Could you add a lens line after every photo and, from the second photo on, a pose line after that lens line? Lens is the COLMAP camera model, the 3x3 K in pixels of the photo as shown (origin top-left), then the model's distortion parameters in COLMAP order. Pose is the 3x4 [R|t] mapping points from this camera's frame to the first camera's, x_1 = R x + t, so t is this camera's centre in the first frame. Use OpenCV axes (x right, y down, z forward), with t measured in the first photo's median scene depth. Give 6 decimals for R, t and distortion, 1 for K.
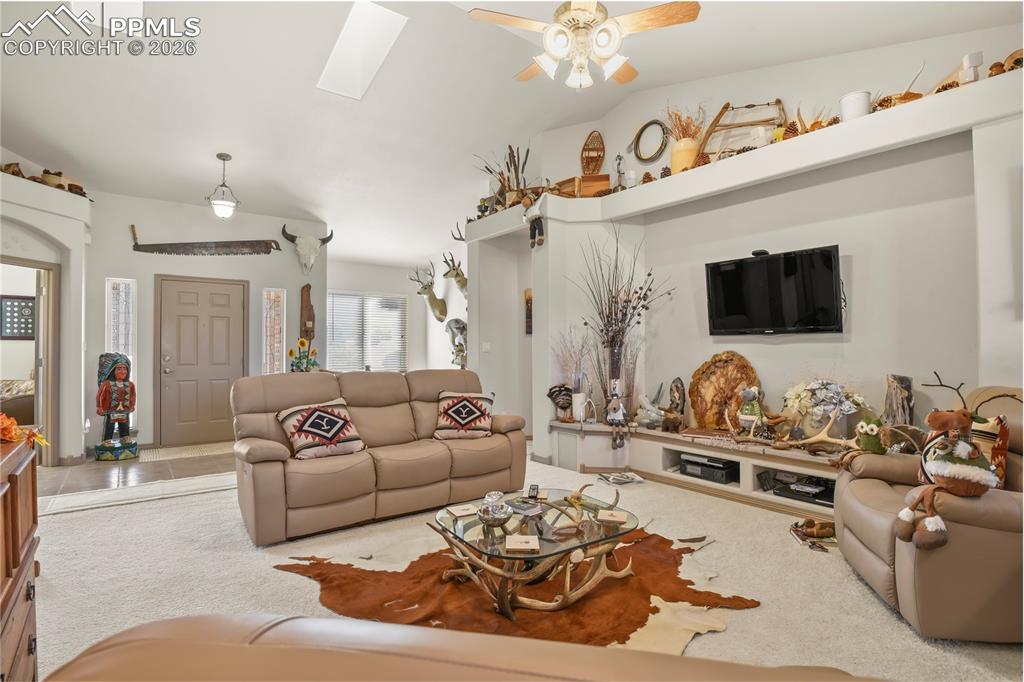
lens RADIAL K [[500.5, 0, 513.4], [0, 500.5, 345.6], [0, 0, 1]] dist [-0.029837, -0.004140]
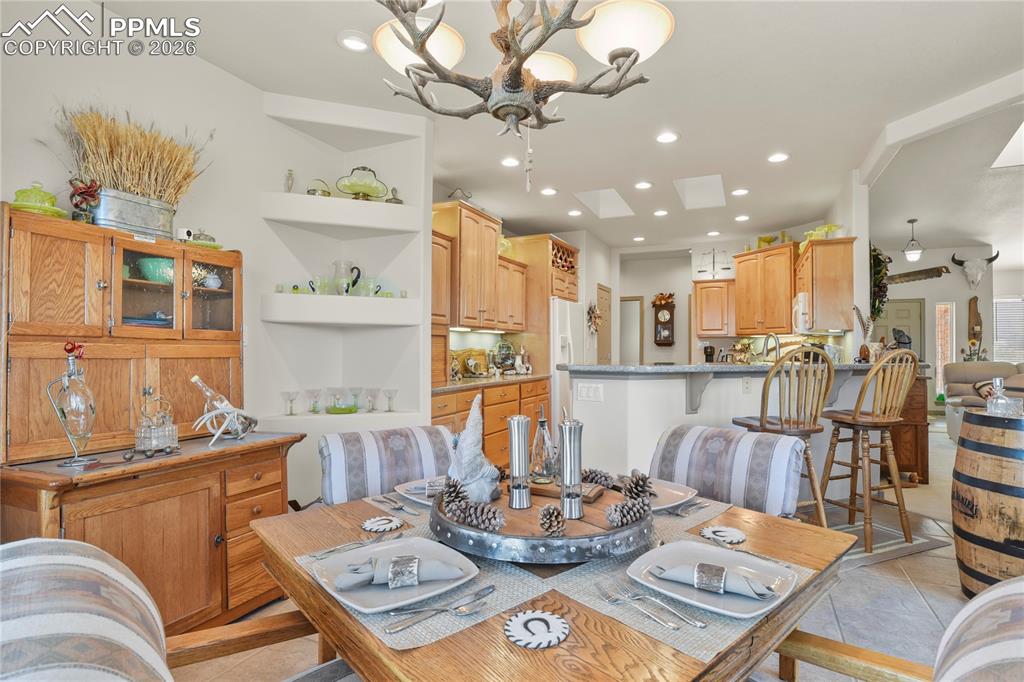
lens RADIAL K [[500.5, 0, 519.6], [0, 500.5, 342.8], [0, 0, 1]] dist [-0.029837, -0.004140]
pose [[0.452930, -0.006874, -0.891520, 0.172301], [0.003767, 0.999976, -0.005797, -0.003871], [0.891538, -0.000733, 0.452945, -0.631496]]
